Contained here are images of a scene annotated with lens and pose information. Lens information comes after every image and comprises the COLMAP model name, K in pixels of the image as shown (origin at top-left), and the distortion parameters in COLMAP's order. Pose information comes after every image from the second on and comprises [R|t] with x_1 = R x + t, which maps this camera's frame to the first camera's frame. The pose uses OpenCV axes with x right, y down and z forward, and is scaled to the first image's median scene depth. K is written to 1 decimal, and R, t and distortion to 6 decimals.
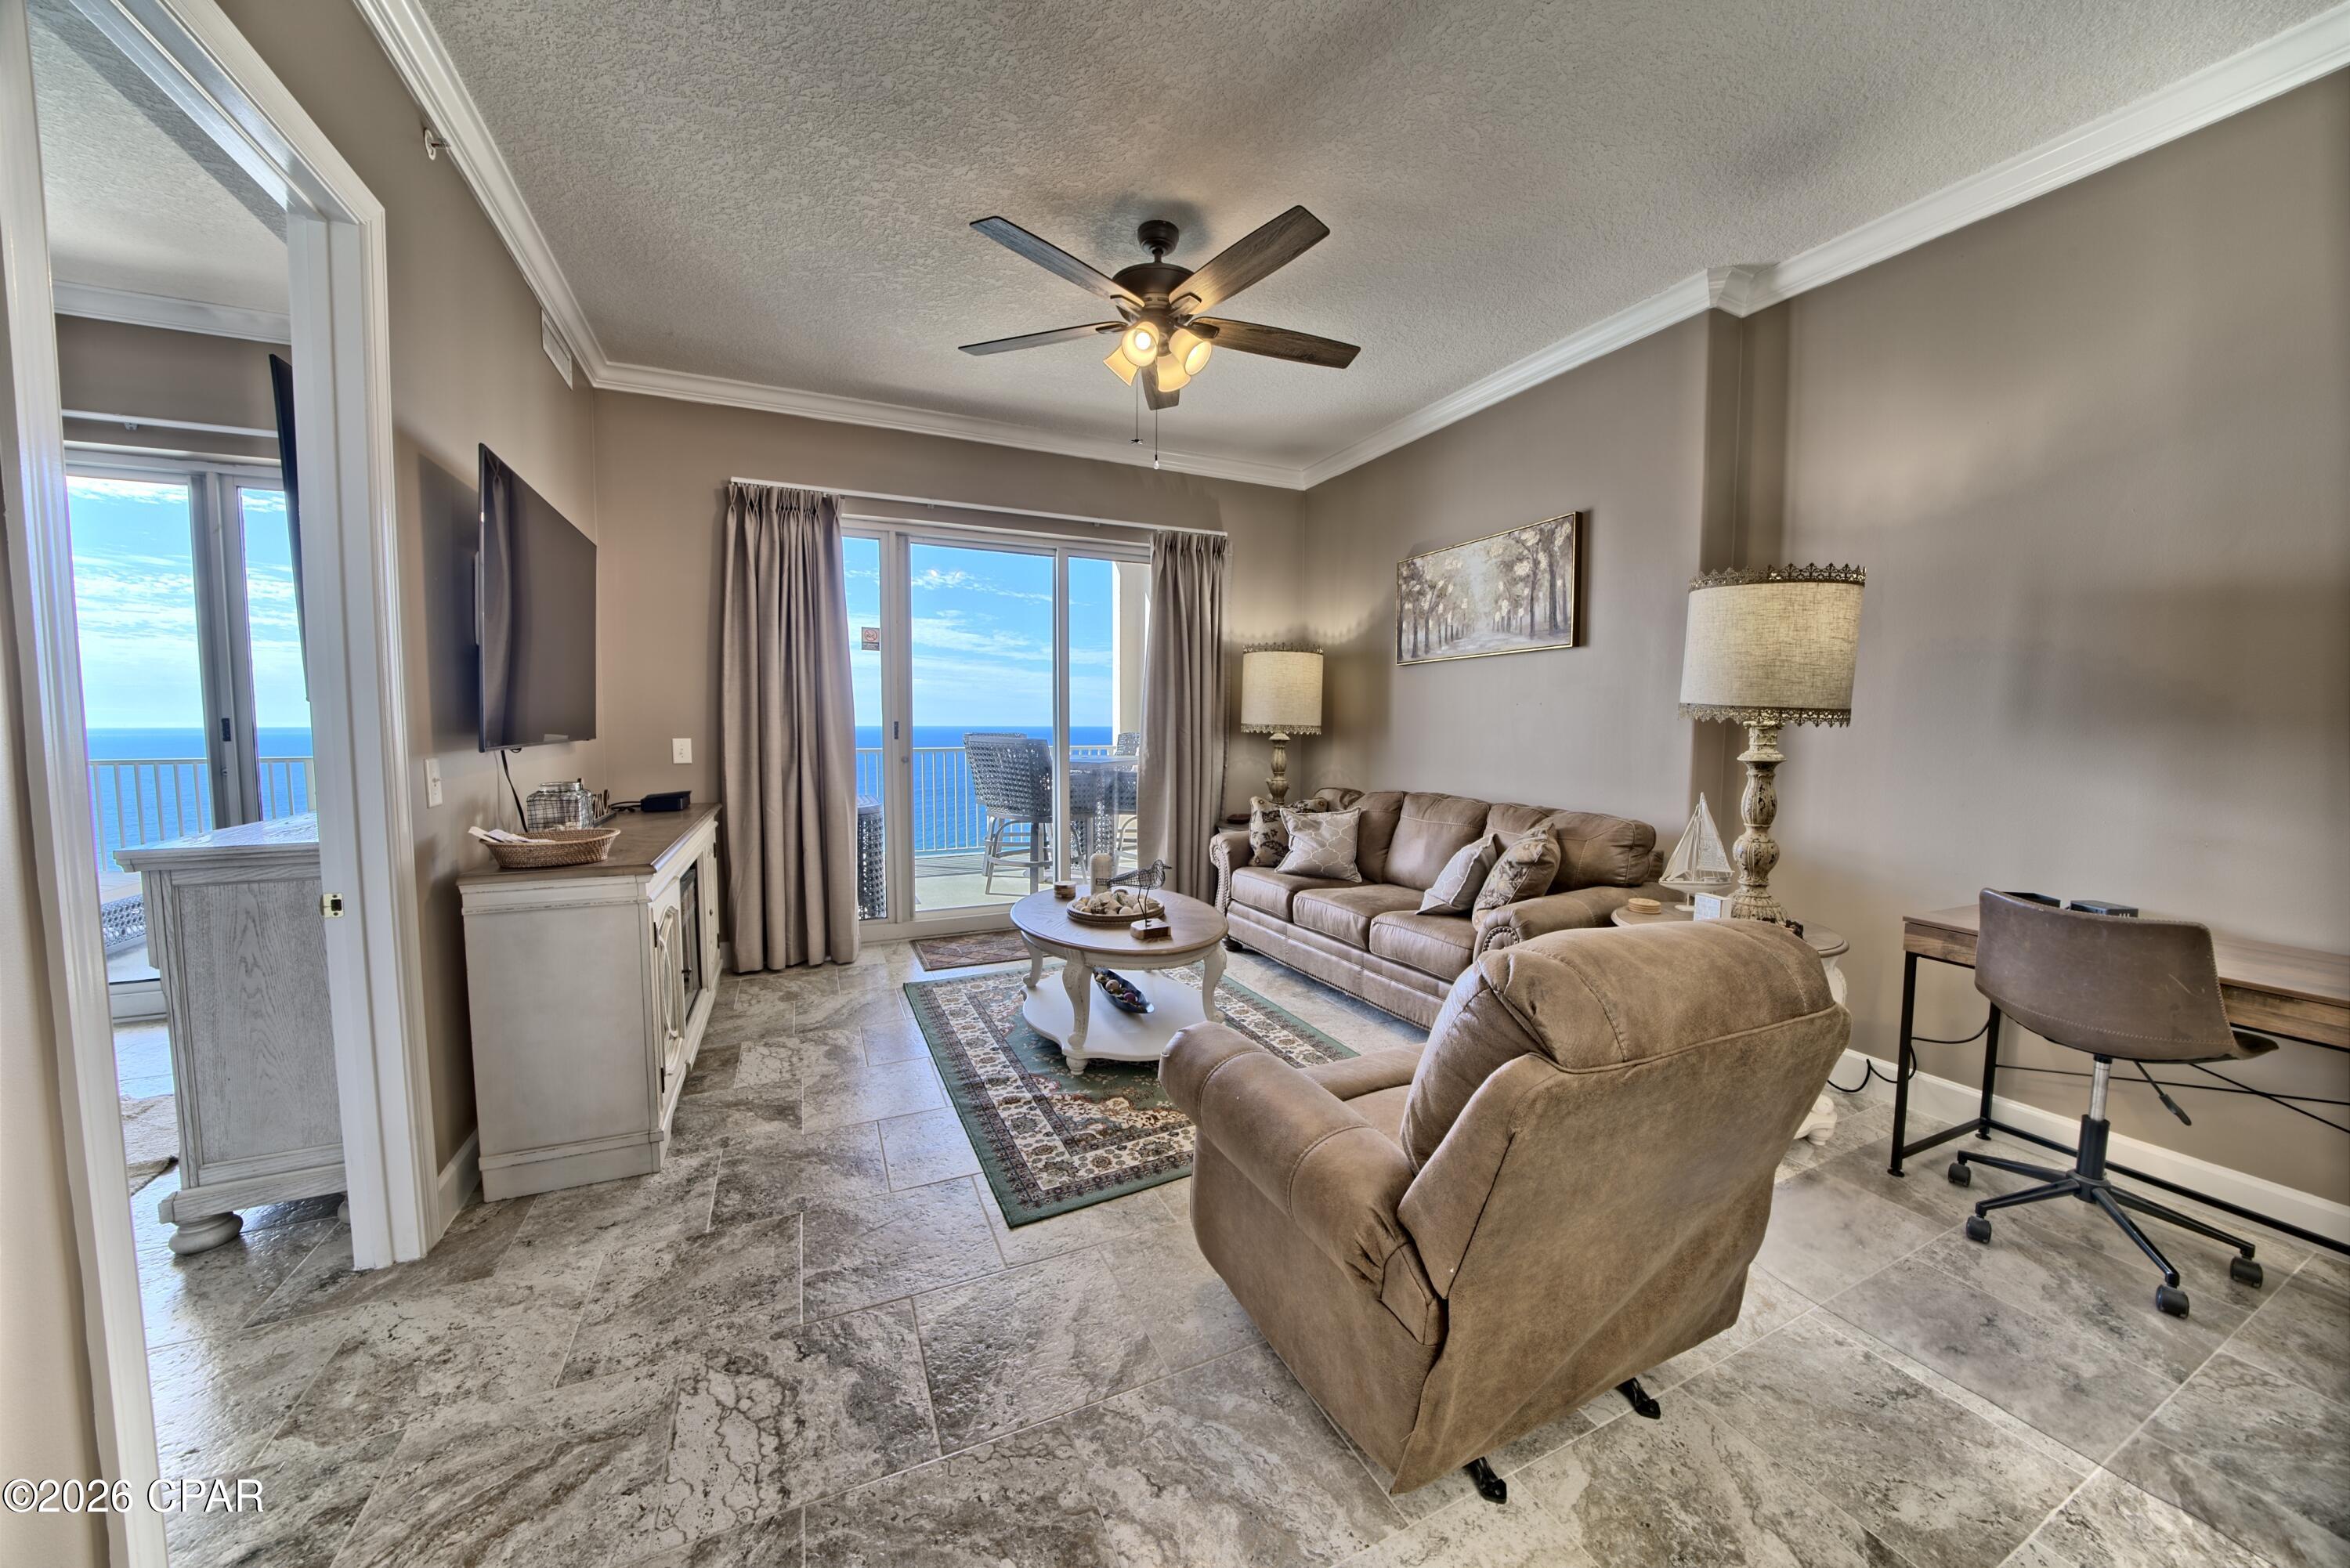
lens RADIAL K [[808.7, 0, 1177.9], [0, 808.7, 775.1], [0, 0, 1]] dist [-0.027039, 0.003206]
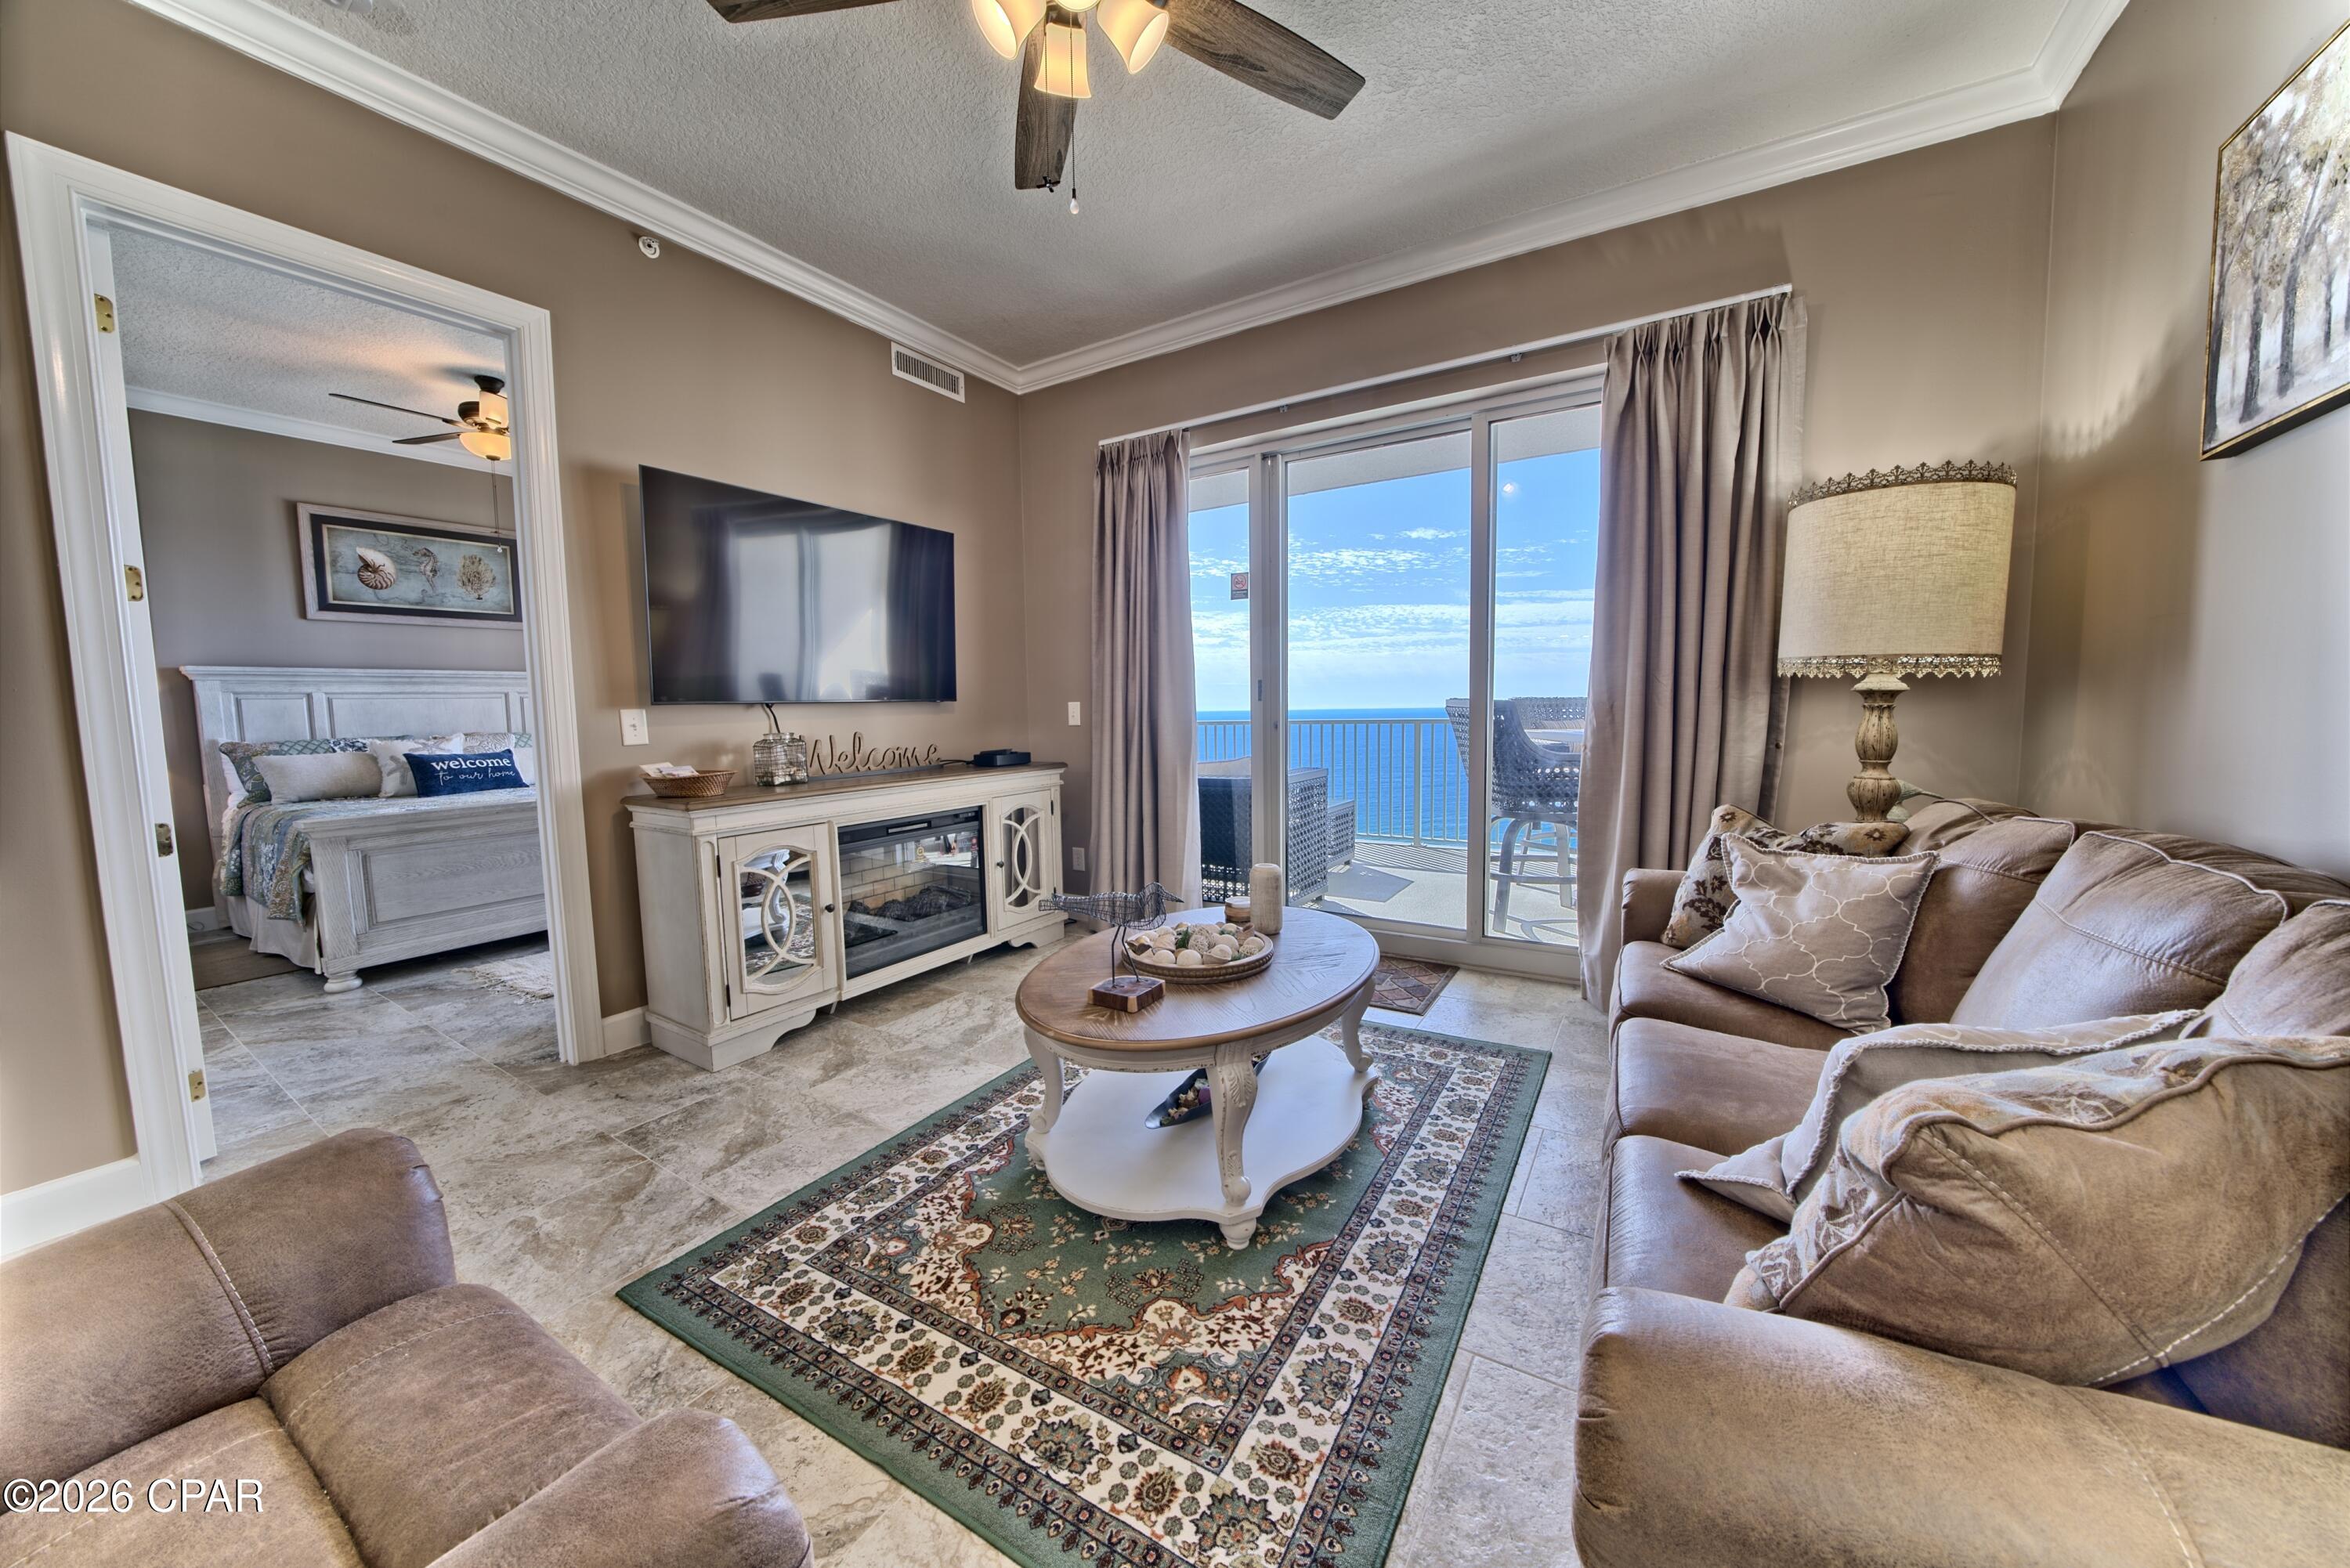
lens RADIAL K [[808.7, 0, 1177.9], [0, 808.7, 775.1], [0, 0, 1]] dist [-0.027039, 0.003206]
pose [[0.545459, 0.056636, -0.836222, 0.416503], [-0.034923, 0.998384, 0.044839, -0.001962], [0.837410, 0.004746, 0.546555, 0.598463]]
